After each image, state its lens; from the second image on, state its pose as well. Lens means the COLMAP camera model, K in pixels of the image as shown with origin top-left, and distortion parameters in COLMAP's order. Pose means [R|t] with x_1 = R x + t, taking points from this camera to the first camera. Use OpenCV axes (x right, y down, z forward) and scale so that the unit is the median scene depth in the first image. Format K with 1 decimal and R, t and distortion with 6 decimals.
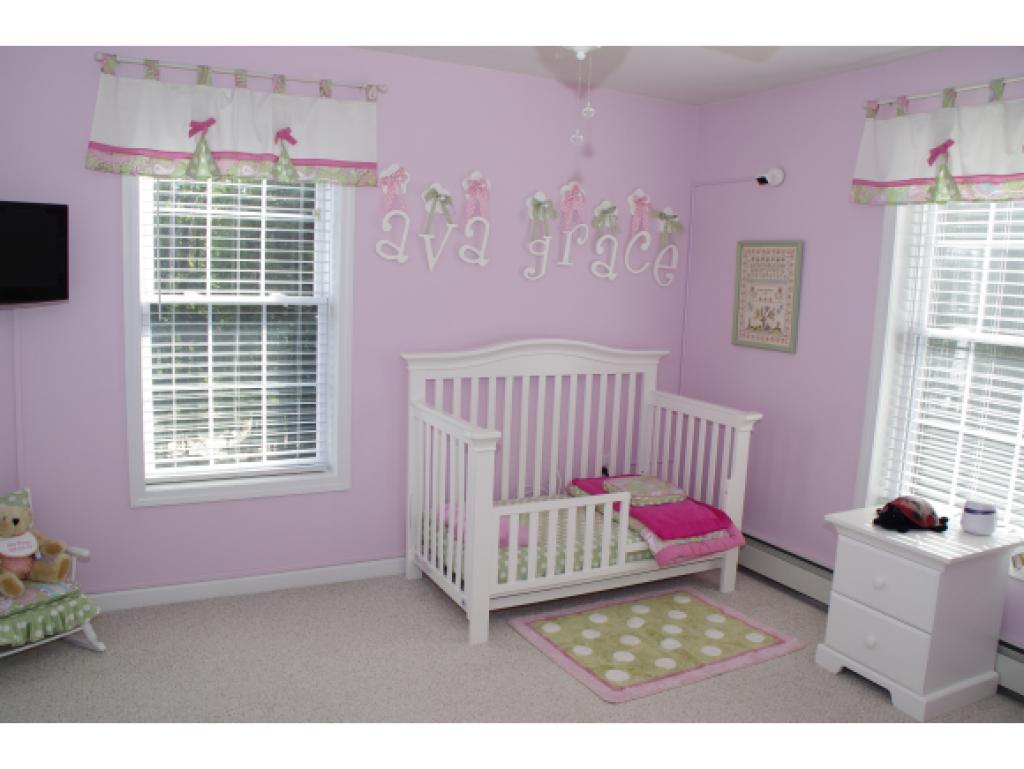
lens RADIAL K [[796.1, 0, 512.0], [0, 796.1, 384.5], [0, 0, 1]] dist [-0.138871, 0.074223]
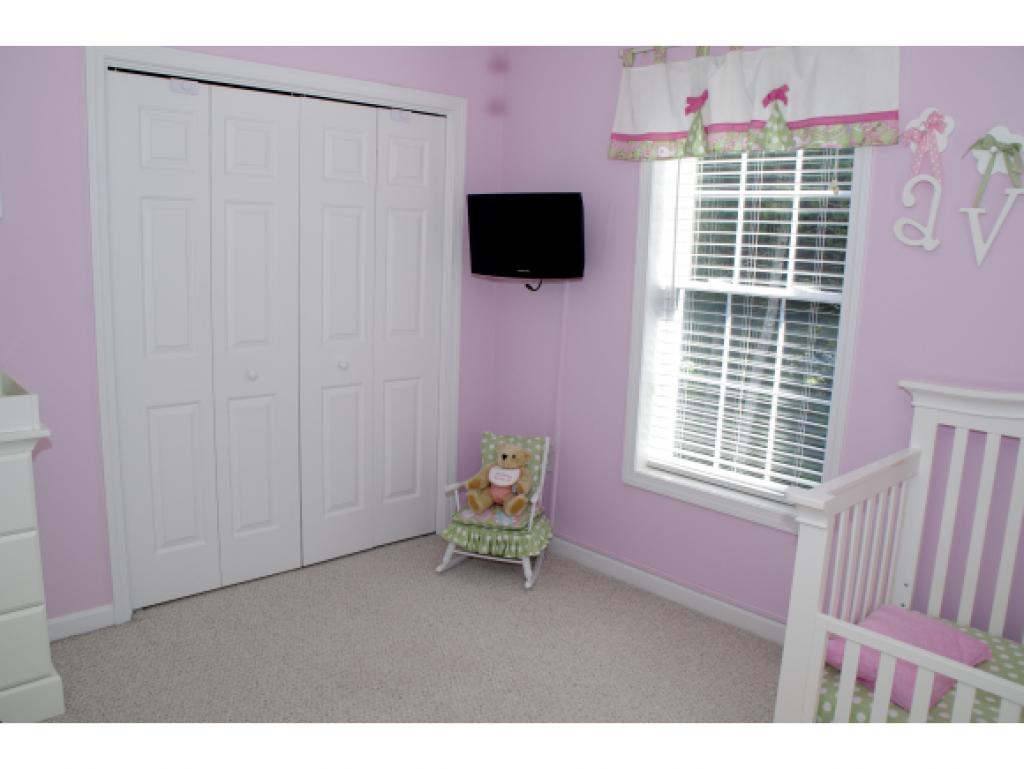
lens RADIAL K [[835.0, 0, 512.0], [0, 835.0, 384.5], [0, 0, 1]] dist [-0.164314, 0.112691]
pose [[0.246526, 0.137988, -0.959262, 0.488924], [-0.158373, 0.982242, 0.100592, -0.054968], [0.956108, 0.127123, 0.264001, 0.513088]]
